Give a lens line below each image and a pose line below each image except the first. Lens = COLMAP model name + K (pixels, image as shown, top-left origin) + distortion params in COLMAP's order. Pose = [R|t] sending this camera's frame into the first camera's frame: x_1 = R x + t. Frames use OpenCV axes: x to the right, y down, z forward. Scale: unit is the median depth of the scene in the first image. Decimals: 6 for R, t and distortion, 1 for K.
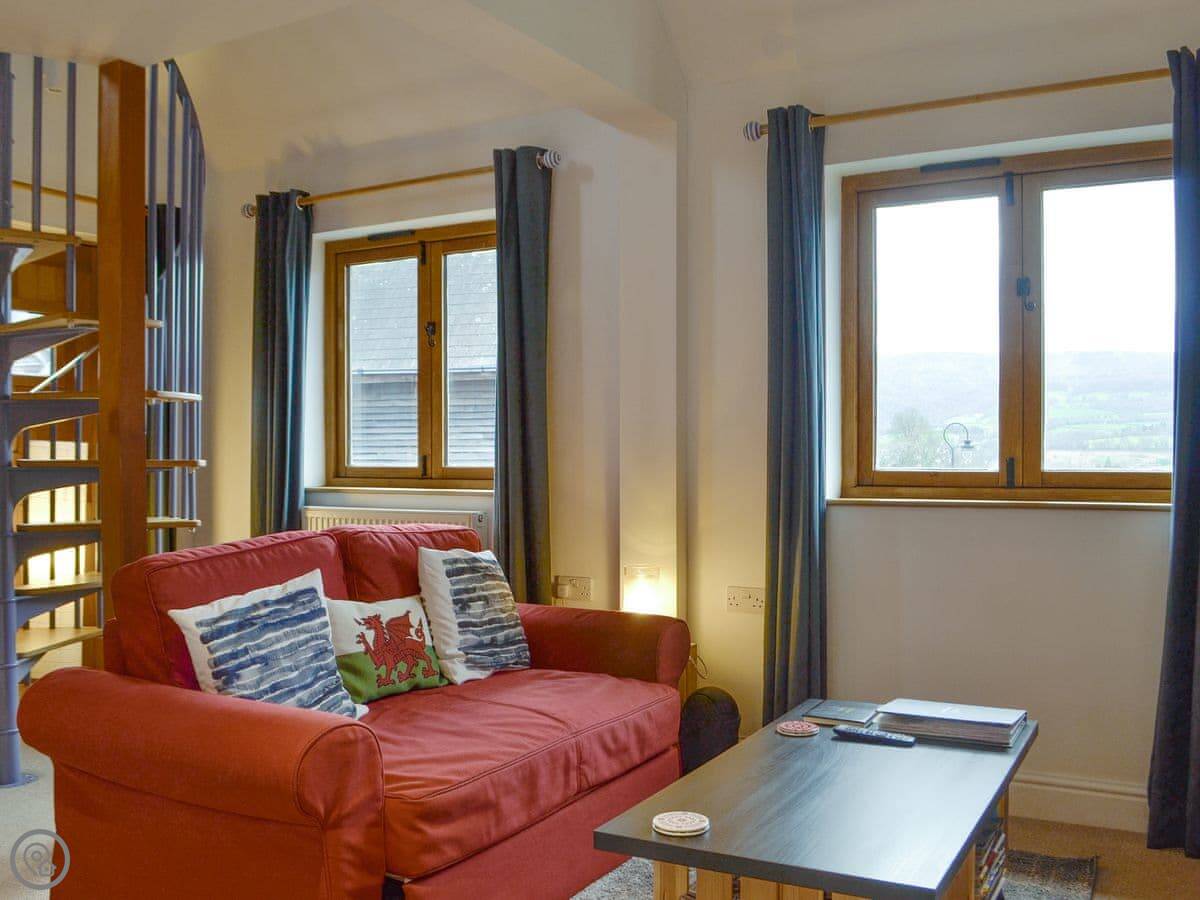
lens RADIAL K [[1112.4, 0, 651.4], [0, 1112.4, 452.5], [0, 0, 1]] dist [-0.057376, -0.012787]
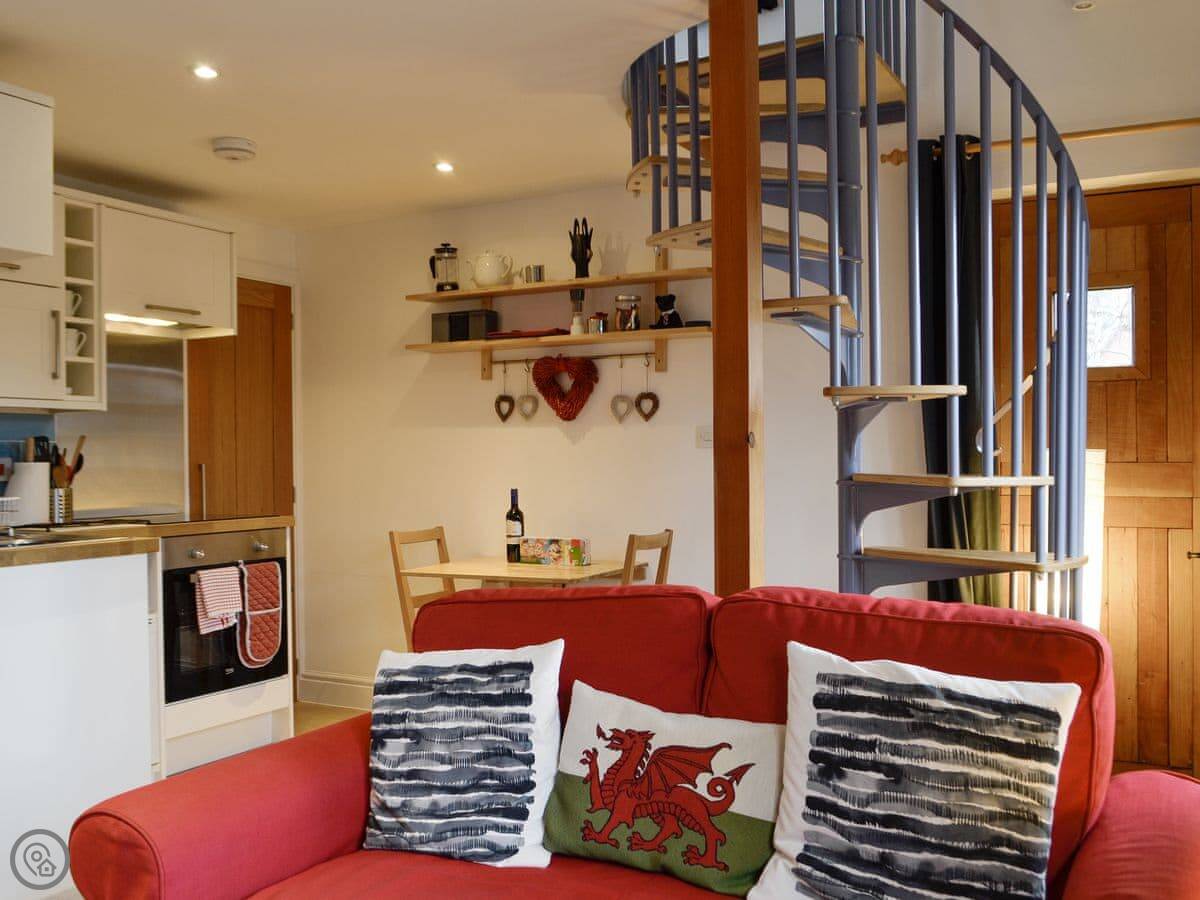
lens RADIAL K [[1142.0, 0, 623.4], [0, 1142.0, 451.7], [0, 0, 1]] dist [-0.023832, 0.005797]
pose [[-0.003044, 0.002562, -0.999992, 0.421190], [0.008565, 0.999960, 0.002536, -0.015162], [0.999959, -0.008558, -0.003066, 1.042025]]
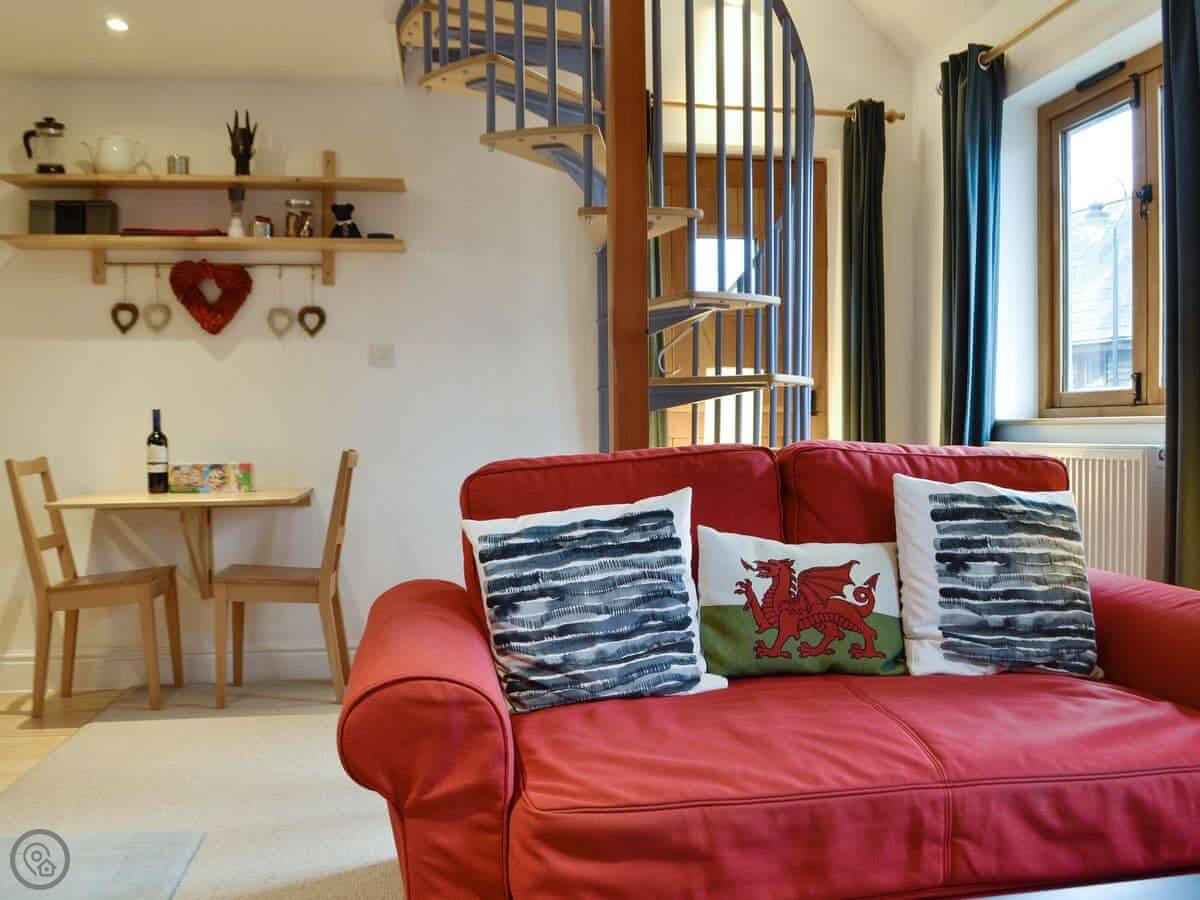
lens RADIAL K [[1150.7, 0, 664.6], [0, 1150.7, 487.6], [0, 0, 1]] dist [0.002514, -0.264837]
pose [[0.628129, 0.037915, -0.777185, 0.293954], [0.000548, 0.998790, 0.049169, 0.066780], [0.778109, -0.031310, 0.627349, 0.497206]]
